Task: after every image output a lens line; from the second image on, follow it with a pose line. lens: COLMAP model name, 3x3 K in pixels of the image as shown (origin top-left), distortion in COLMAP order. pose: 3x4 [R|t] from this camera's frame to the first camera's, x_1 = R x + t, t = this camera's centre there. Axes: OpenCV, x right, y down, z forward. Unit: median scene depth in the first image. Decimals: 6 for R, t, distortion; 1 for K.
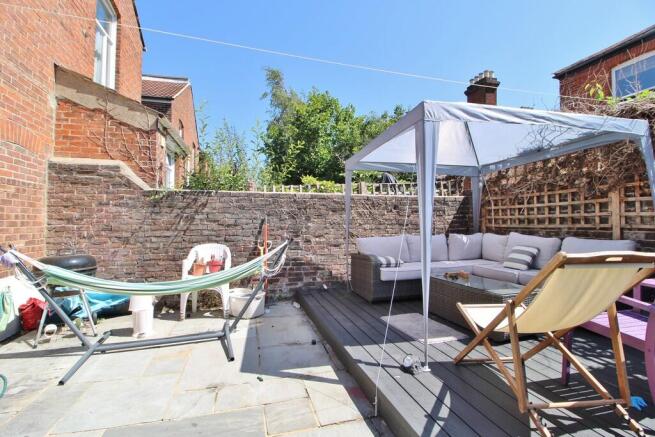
lens RADIAL K [[302.9, 0, 324.4], [0, 302.9, 219.3], [0, 0, 1]] dist [-0.007432, -0.006513]
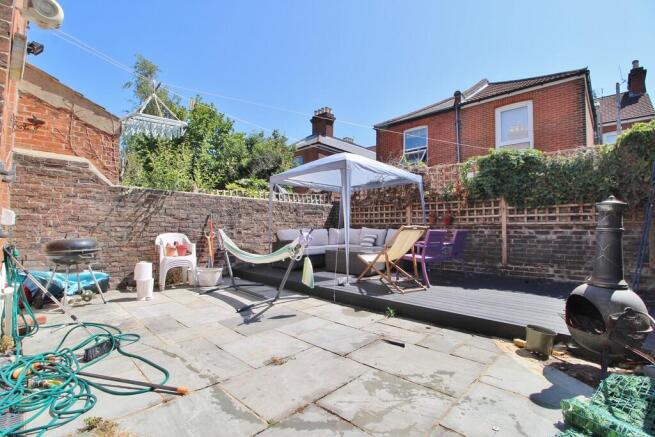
lens RADIAL K [[302.9, 0, 324.2], [0, 302.9, 218.5], [0, 0, 1]] dist [-0.007432, -0.006513]
pose [[0.859988, 0.027569, 0.509570, -0.478317], [-0.018786, 0.999573, -0.022375, 0.037400], [-0.509969, 0.009669, 0.860138, -0.406974]]
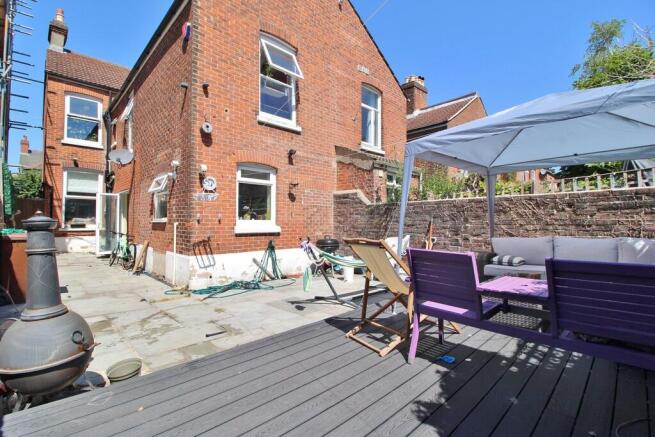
lens RADIAL K [[302.9, 0, 322.9], [0, 302.9, 218.4], [0, 0, 1]] dist [-0.007432, -0.006513]
pose [[0.477303, -0.017587, -0.878563, 0.809958], [0.012542, 0.999834, -0.013201, 0.000451], [0.878649, -0.004718, 0.477444, -0.053684]]
